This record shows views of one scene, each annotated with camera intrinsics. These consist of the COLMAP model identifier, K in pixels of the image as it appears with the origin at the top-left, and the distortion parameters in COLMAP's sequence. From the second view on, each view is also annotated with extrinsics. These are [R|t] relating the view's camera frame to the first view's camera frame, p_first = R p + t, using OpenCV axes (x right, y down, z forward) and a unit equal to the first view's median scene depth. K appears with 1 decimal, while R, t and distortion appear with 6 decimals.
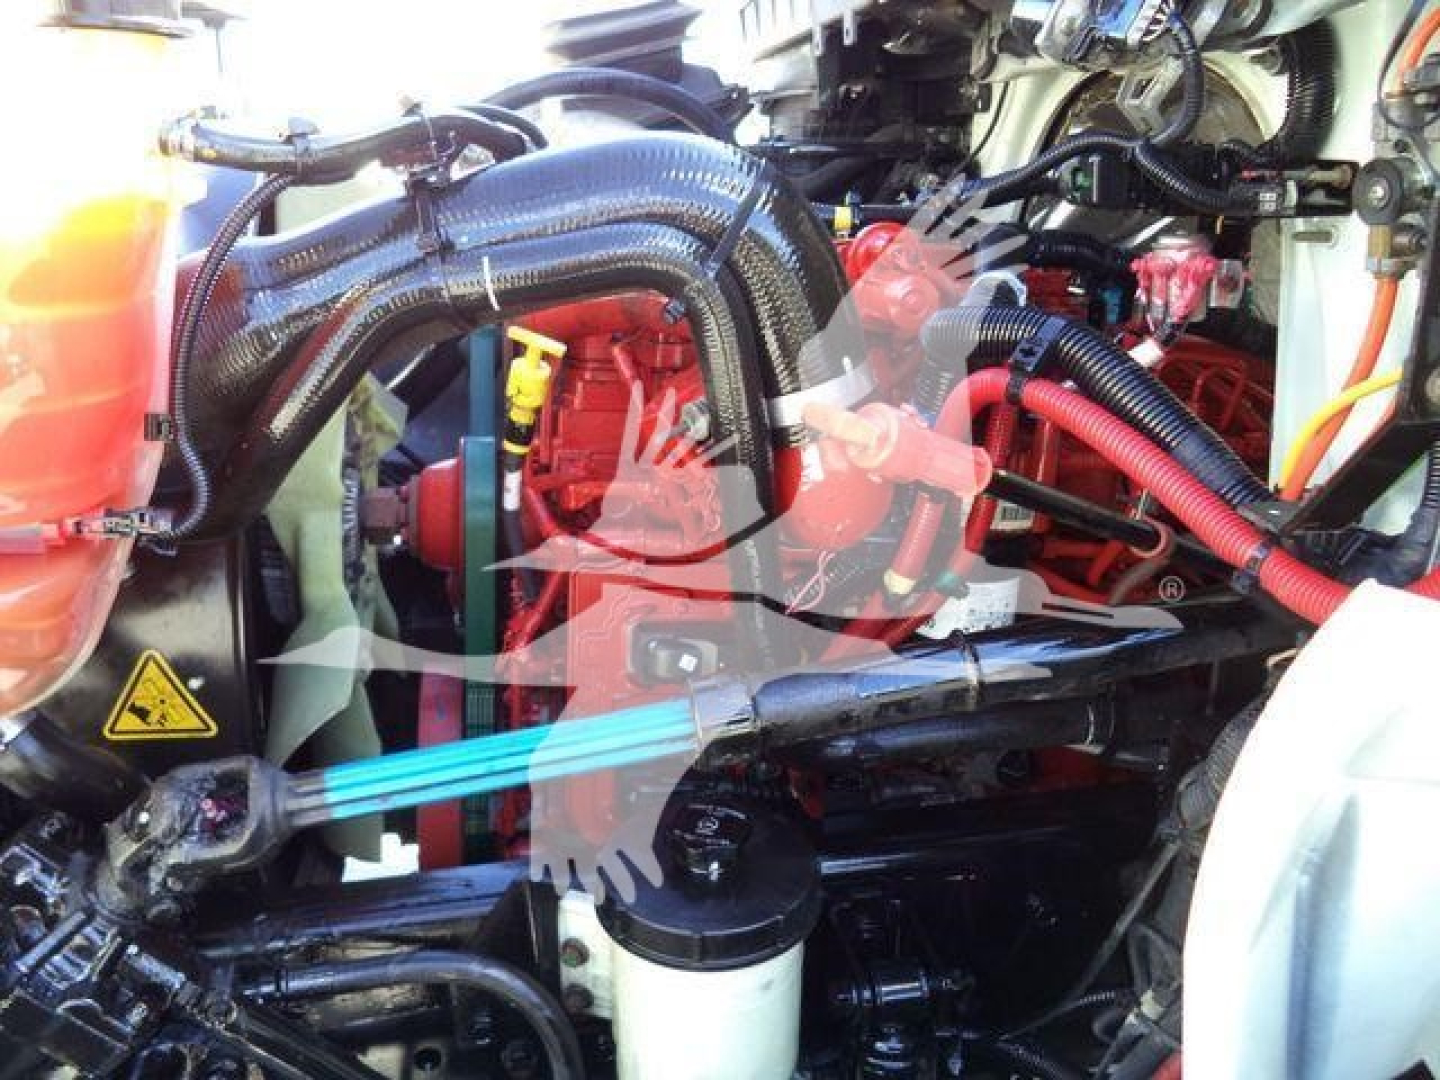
lens RADIAL K [[1167.8, 0, 721.1], [0, 1167.8, 535.2], [0, 0, 1]] dist [-0.018612, -0.009375]
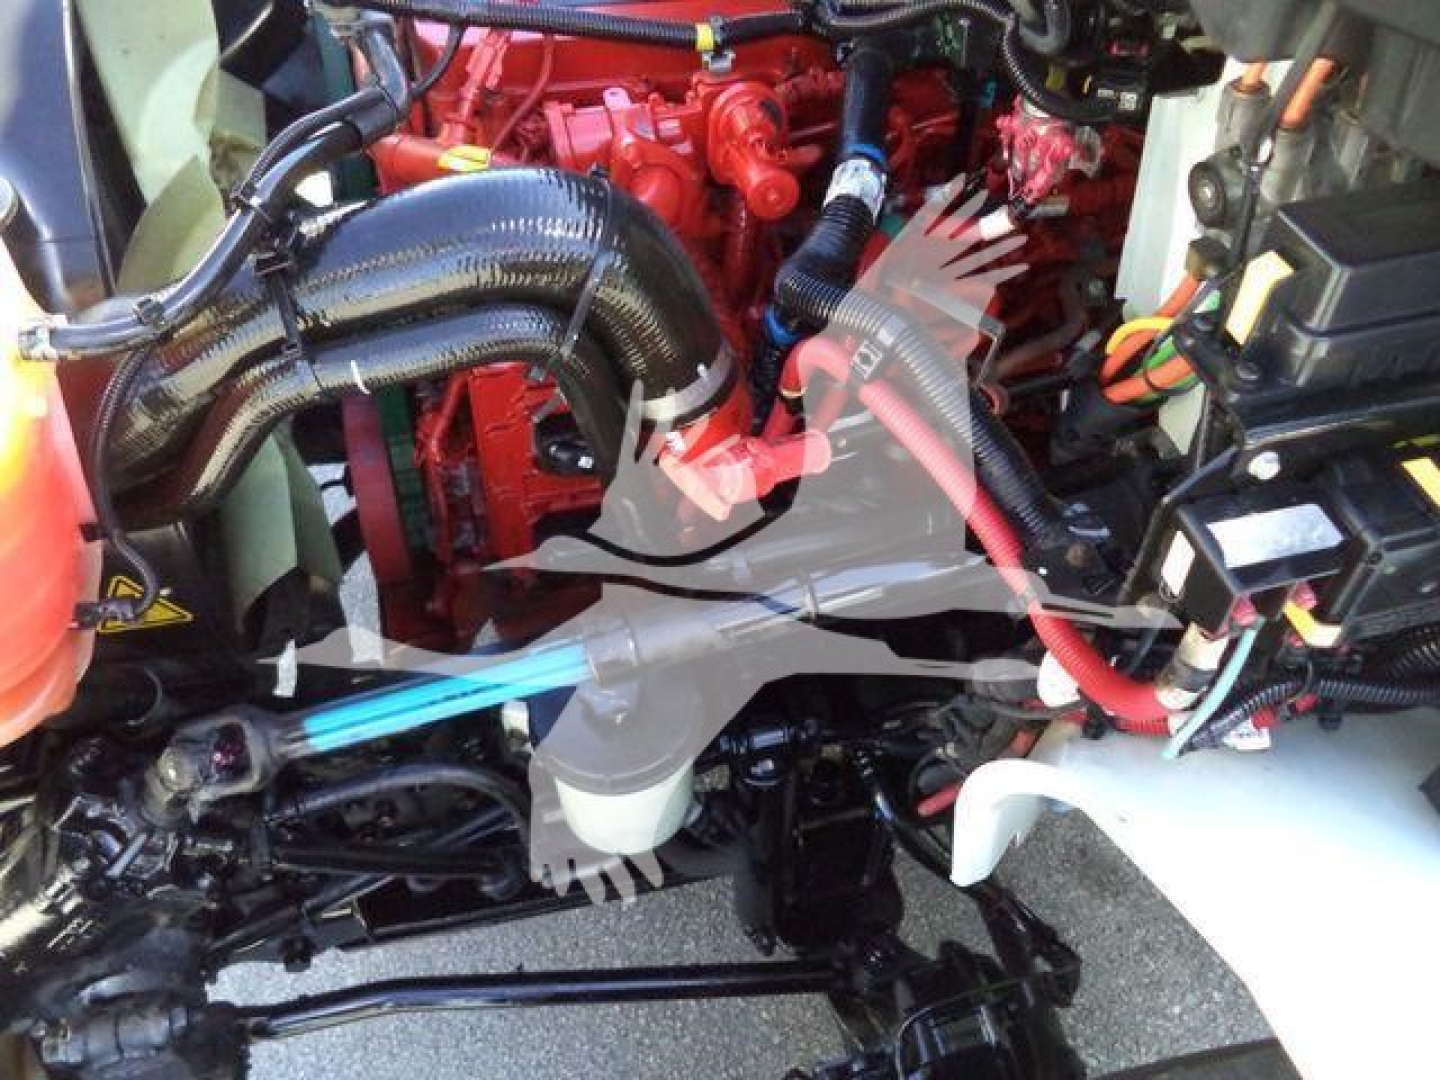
lens RADIAL K [[1167.8, 0, 721.1], [0, 1167.8, 535.2], [0, 0, 1]] dist [-0.018612, -0.009375]
pose [[0.996815, -0.070885, 0.036549, 0.078658], [0.040814, 0.847127, 0.529820, -0.600626], [-0.068518, -0.526641, 0.847322, 0.002658]]
